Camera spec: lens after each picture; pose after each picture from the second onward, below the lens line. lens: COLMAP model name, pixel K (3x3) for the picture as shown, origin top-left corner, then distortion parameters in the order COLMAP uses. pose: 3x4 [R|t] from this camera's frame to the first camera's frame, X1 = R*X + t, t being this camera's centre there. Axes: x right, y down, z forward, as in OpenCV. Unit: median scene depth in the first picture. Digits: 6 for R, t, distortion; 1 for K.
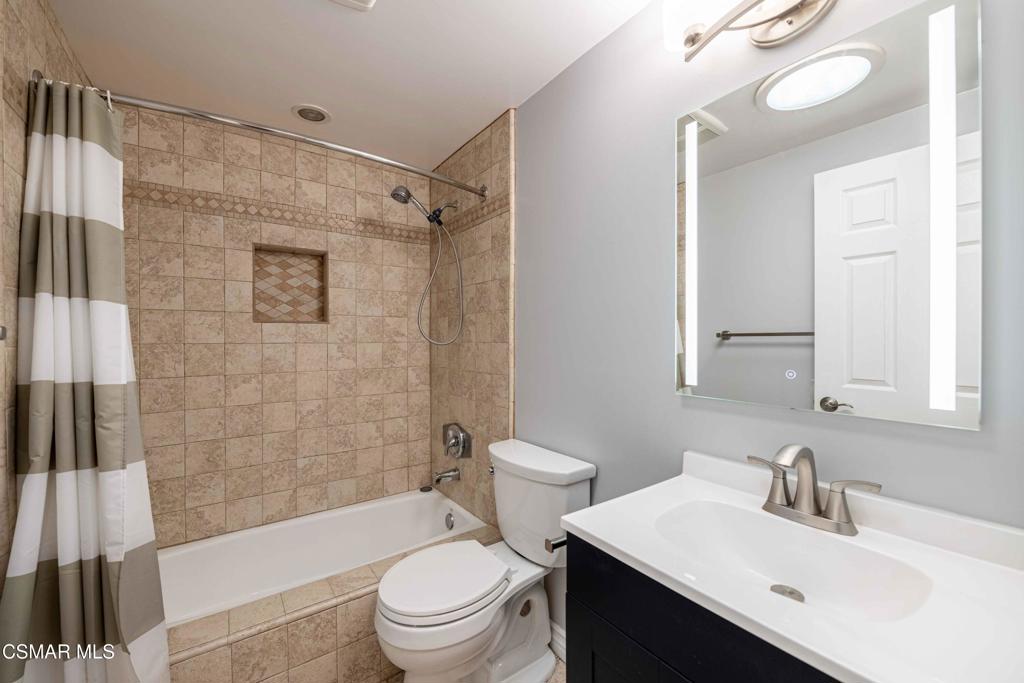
lens RADIAL K [[413.8, 0, 511.2], [0, 413.8, 342.6], [0, 0, 1]] dist [-0.003337, -0.001810]
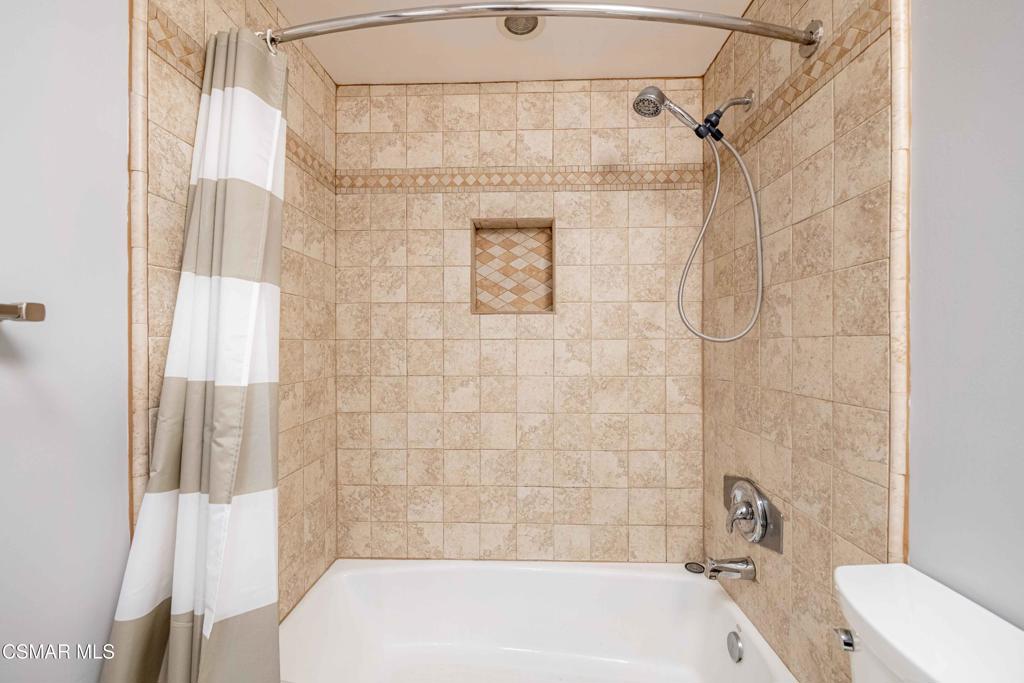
lens RADIAL K [[413.8, 0, 509.2], [0, 413.8, 341.1], [0, 0, 1]] dist [-0.003337, -0.001810]
pose [[0.793269, 0.000325, -0.608872, -0.054086], [-0.007052, 0.999938, -0.008654, 0.011730], [0.608831, 0.011159, 0.793222, 0.382544]]
